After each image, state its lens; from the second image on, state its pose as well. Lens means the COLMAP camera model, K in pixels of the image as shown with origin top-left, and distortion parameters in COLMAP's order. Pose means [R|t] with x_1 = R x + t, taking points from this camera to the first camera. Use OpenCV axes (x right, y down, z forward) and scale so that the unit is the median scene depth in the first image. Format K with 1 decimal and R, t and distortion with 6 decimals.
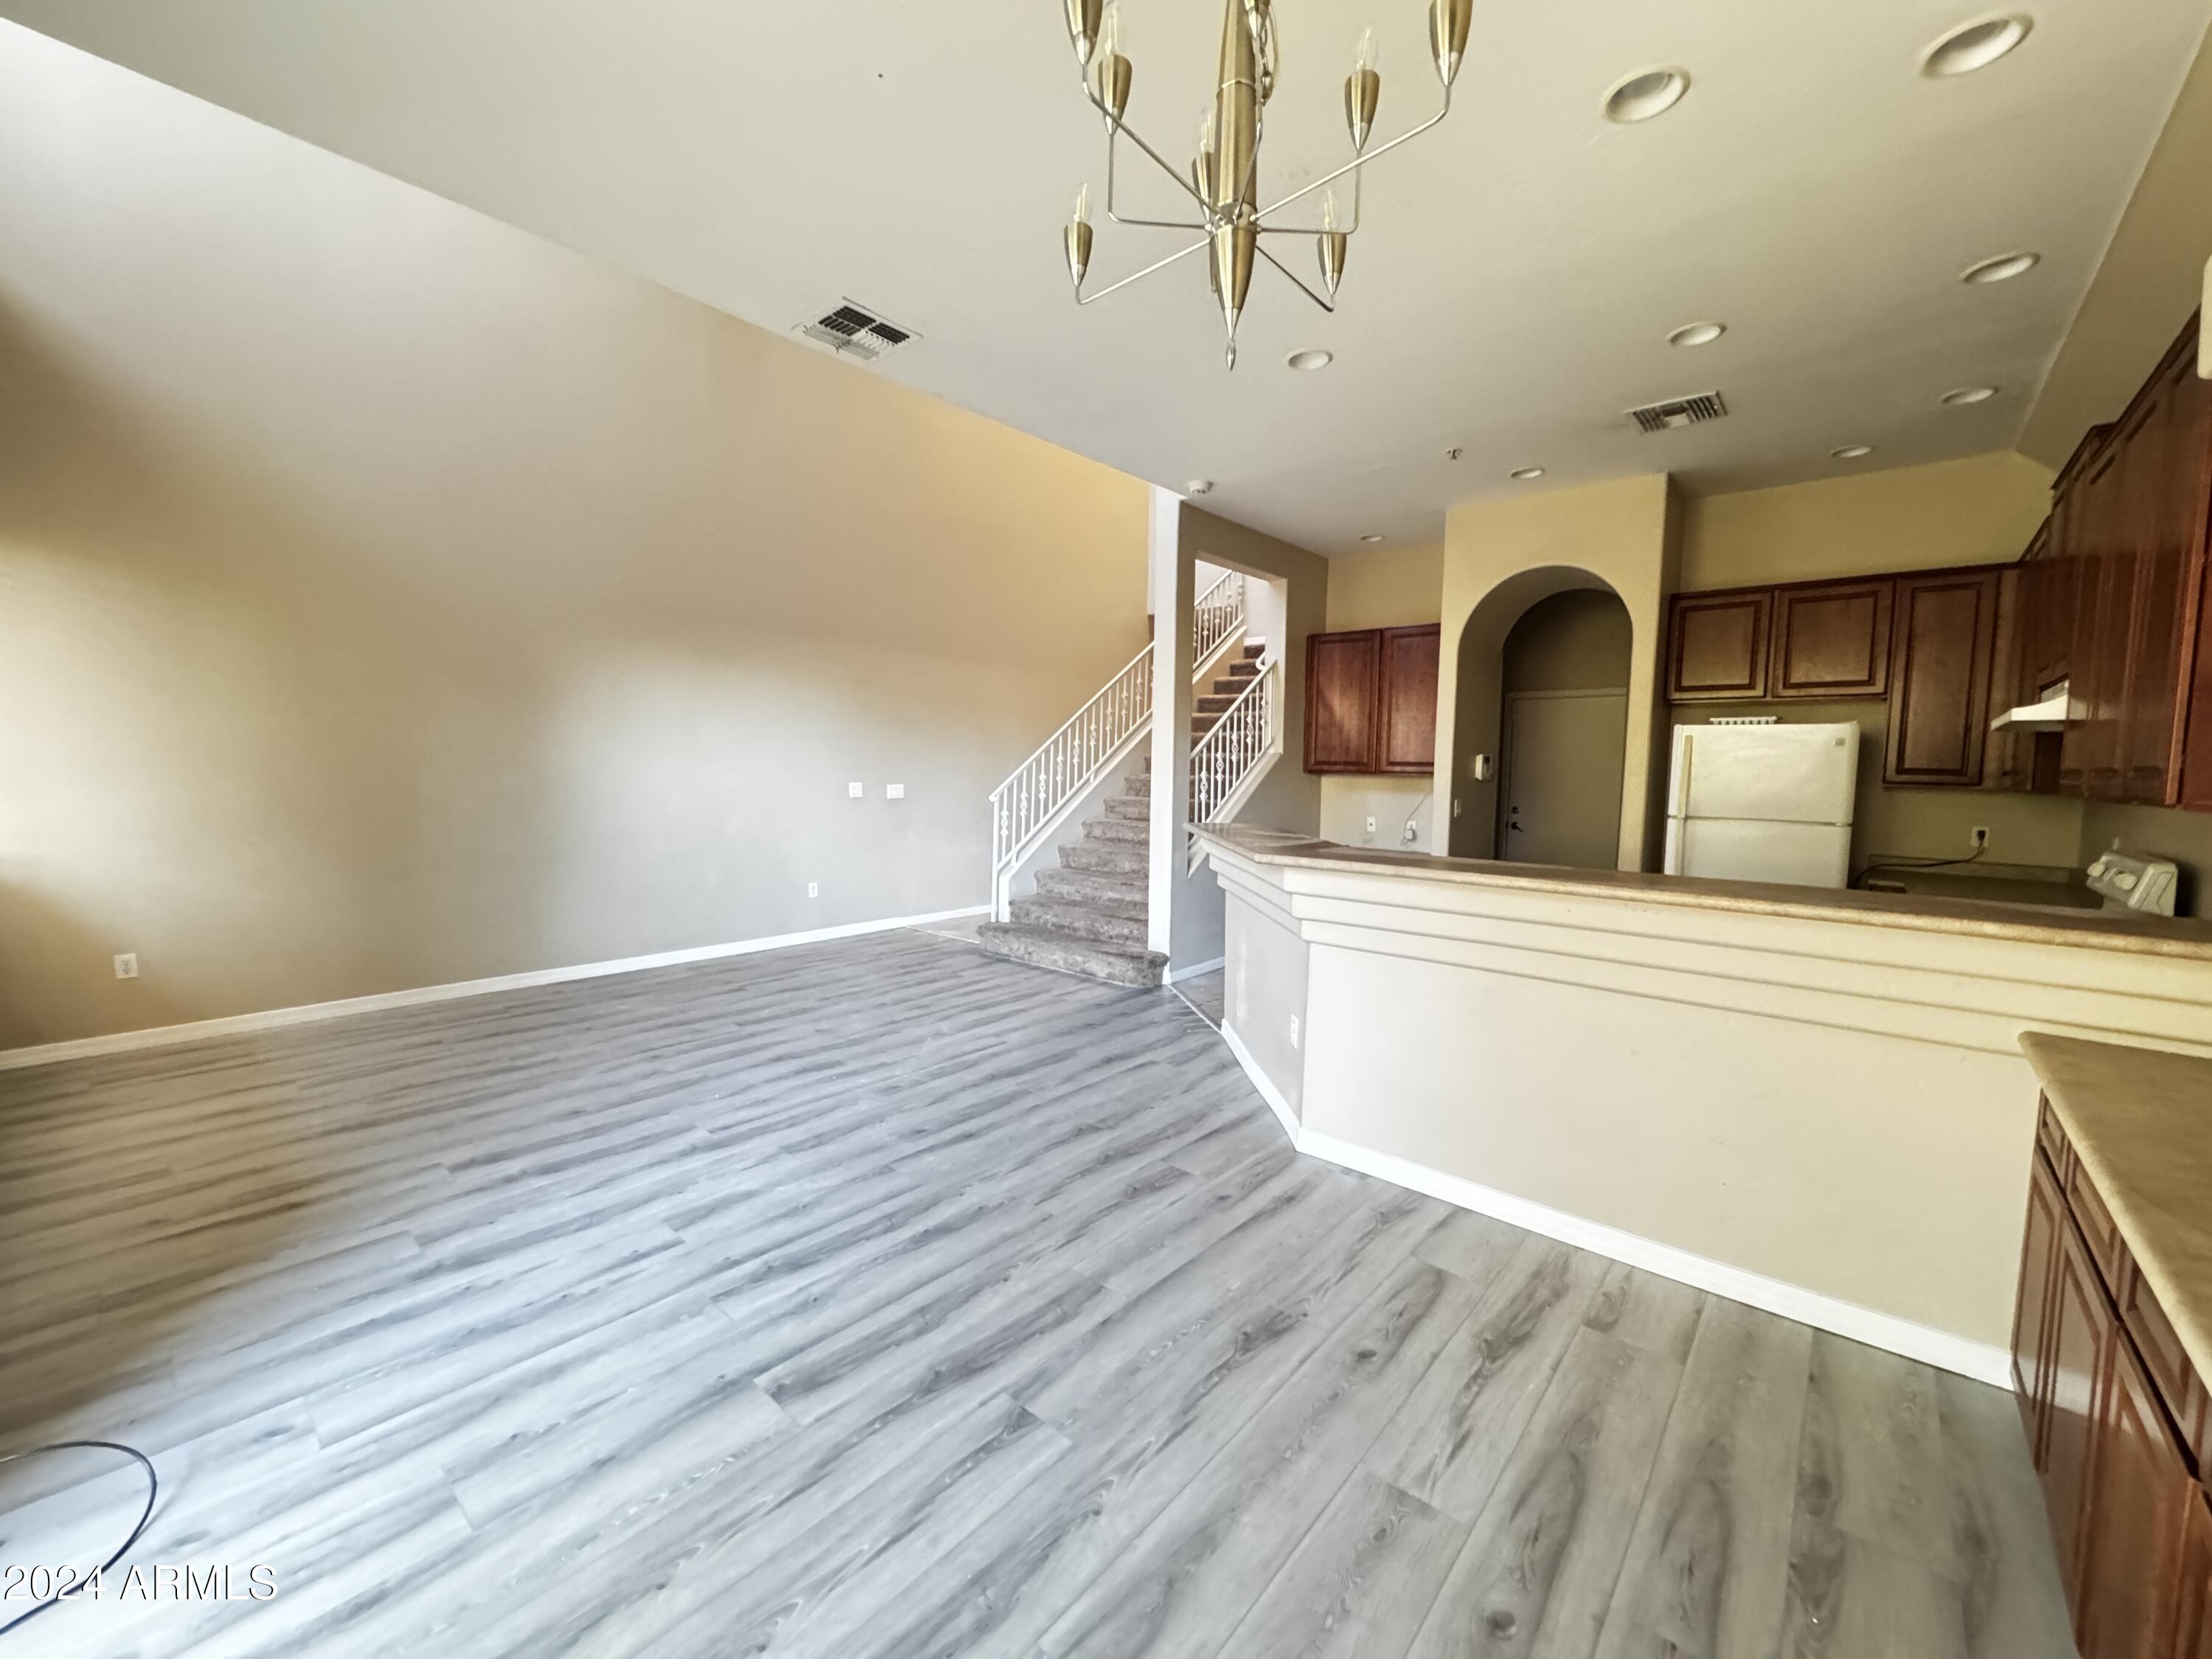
lens RADIAL K [[880.5, 0, 1106.0], [0, 880.5, 829.5], [0, 0, 1]] dist [-0.001489, -0.000117]
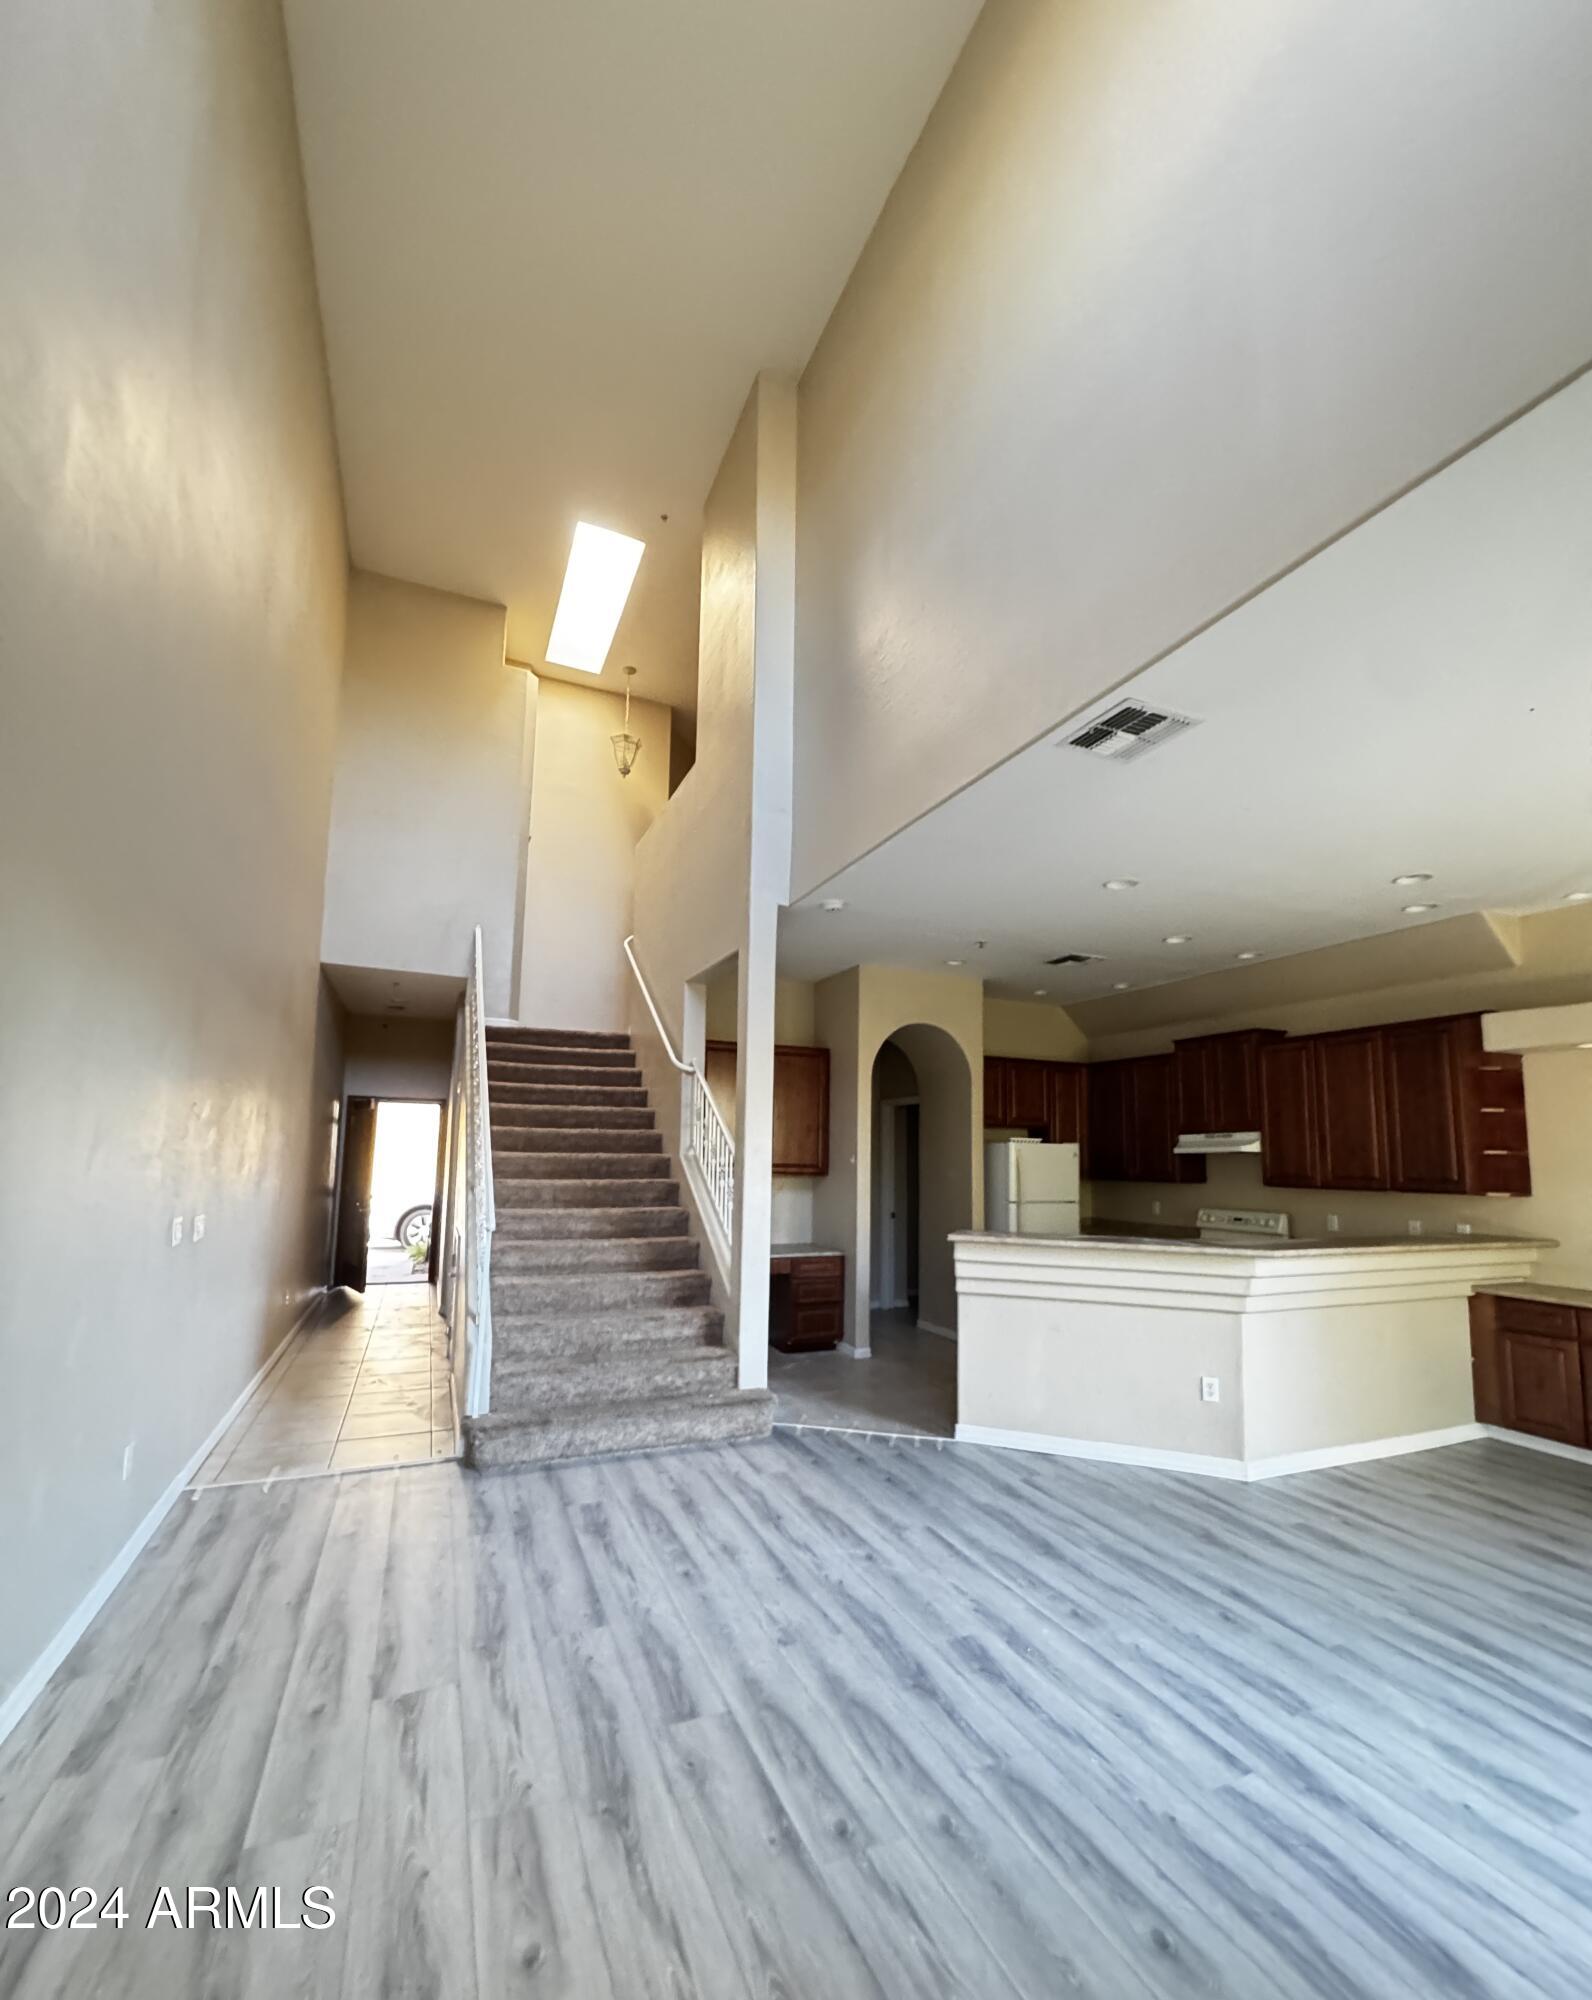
lens RADIAL K [[845.0, 0, 791.4], [0, 845.0, 1061.3], [0, 0, 1]] dist [-0.001162, -0.000110]
pose [[0.436177, 0.094449, 0.894891, -1.108384], [0.059605, 0.989260, -0.133461, -0.108825], [-0.897885, 0.111553, 0.425863, 0.892229]]
